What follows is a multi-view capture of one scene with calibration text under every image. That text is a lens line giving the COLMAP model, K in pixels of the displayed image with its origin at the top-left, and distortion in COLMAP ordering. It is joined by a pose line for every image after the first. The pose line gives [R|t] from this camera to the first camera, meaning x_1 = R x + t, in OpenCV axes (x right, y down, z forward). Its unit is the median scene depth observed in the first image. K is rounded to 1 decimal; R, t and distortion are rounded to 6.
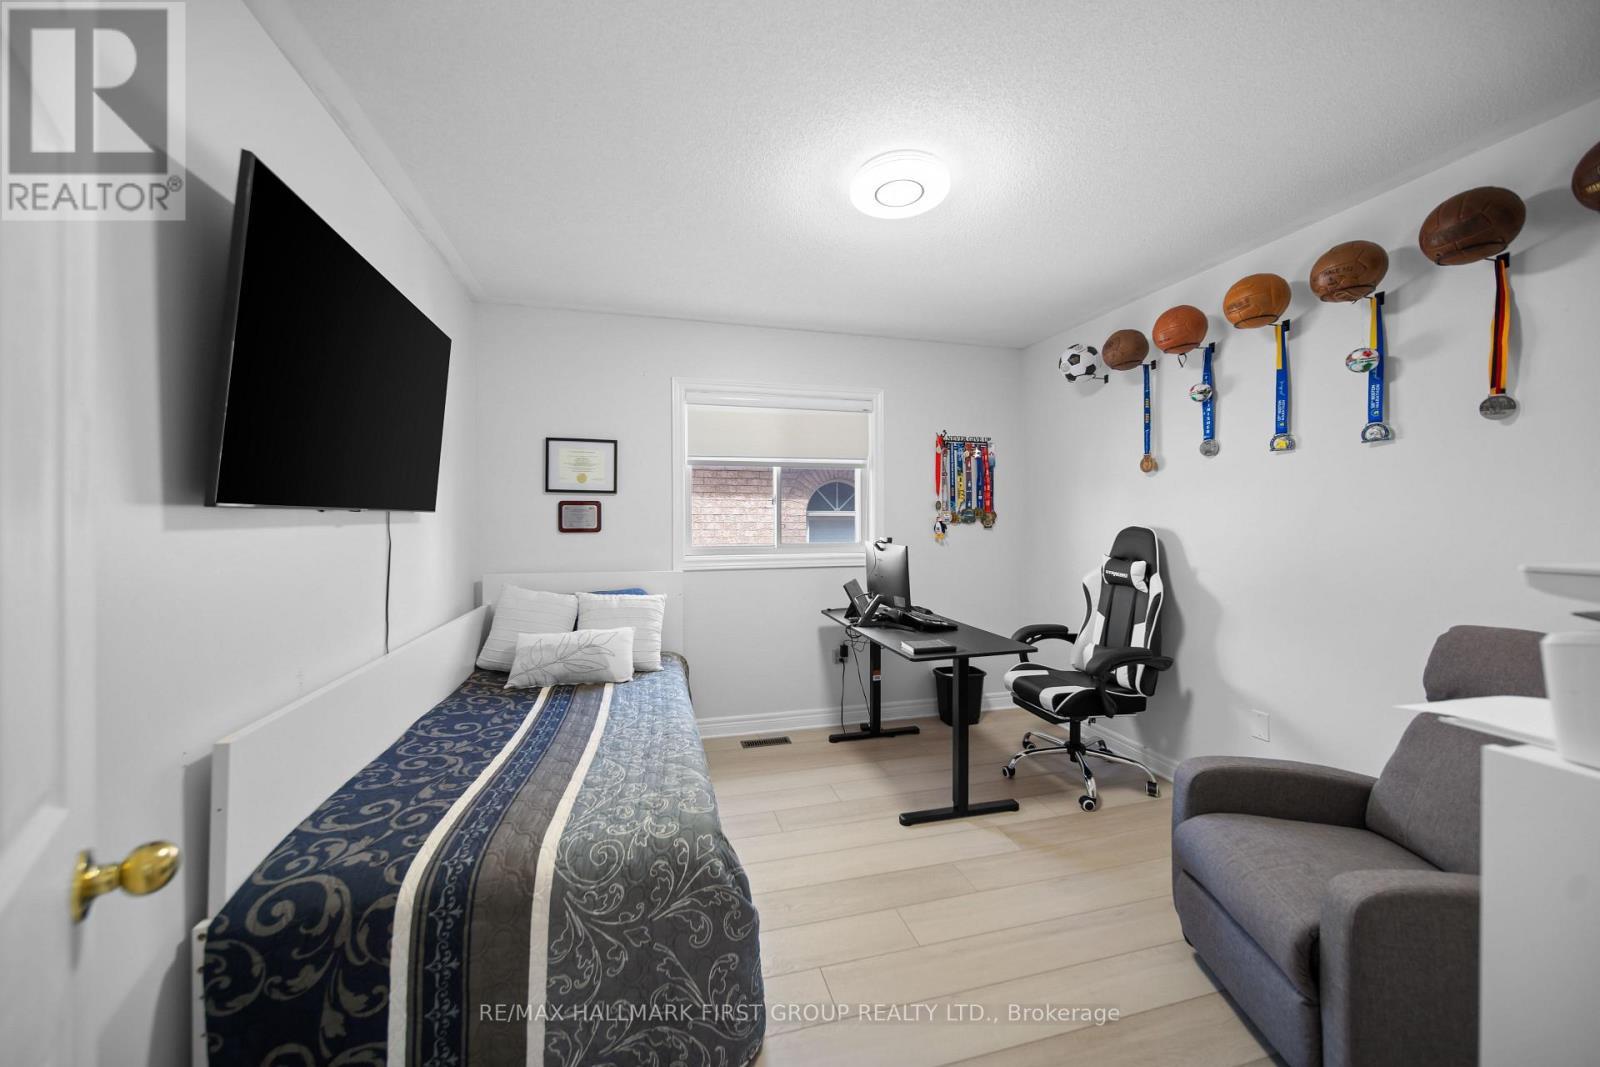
lens RADIAL K [[571.2, 0, 792.0], [0, 571.2, 521.3], [0, 0, 1]] dist [0.001746, -0.000301]
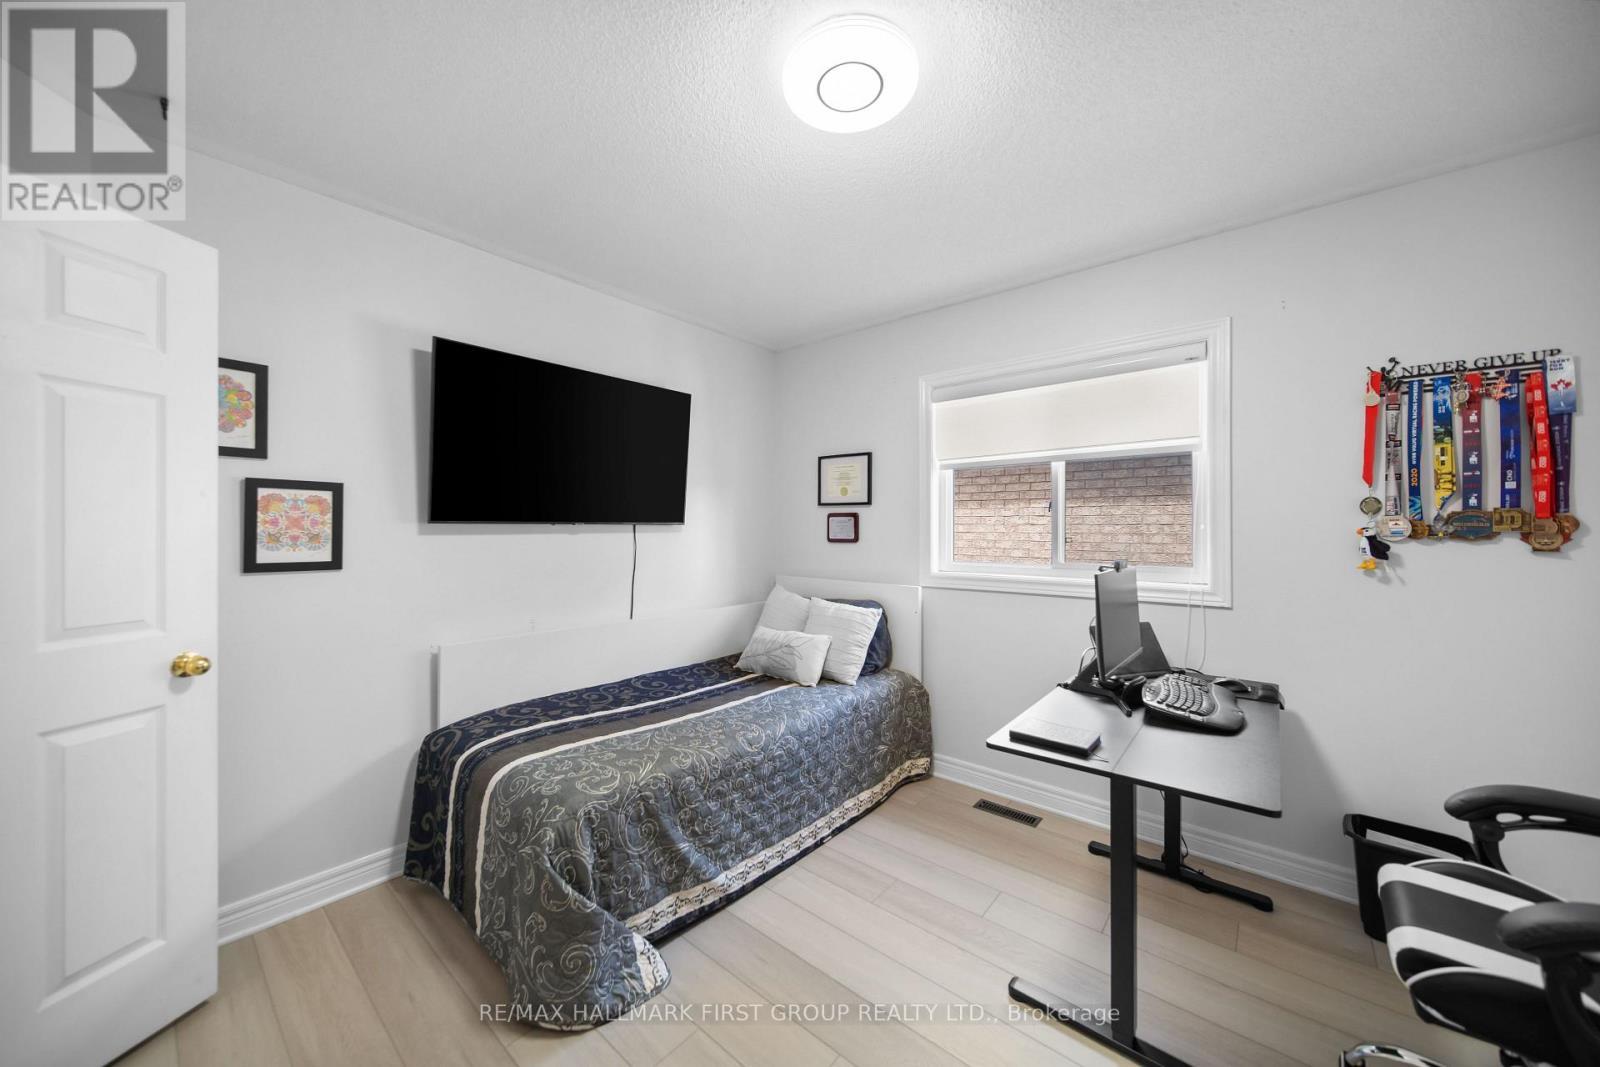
lens RADIAL K [[571.2, 0, 789.8], [0, 571.2, 531.5], [0, 0, 1]] dist [0.001746, -0.000301]
pose [[0.568082, 0.005031, -0.822956, 0.403723], [-0.005195, 0.999983, 0.002527, -0.002767], [0.822955, 0.002840, 0.568099, 0.280291]]
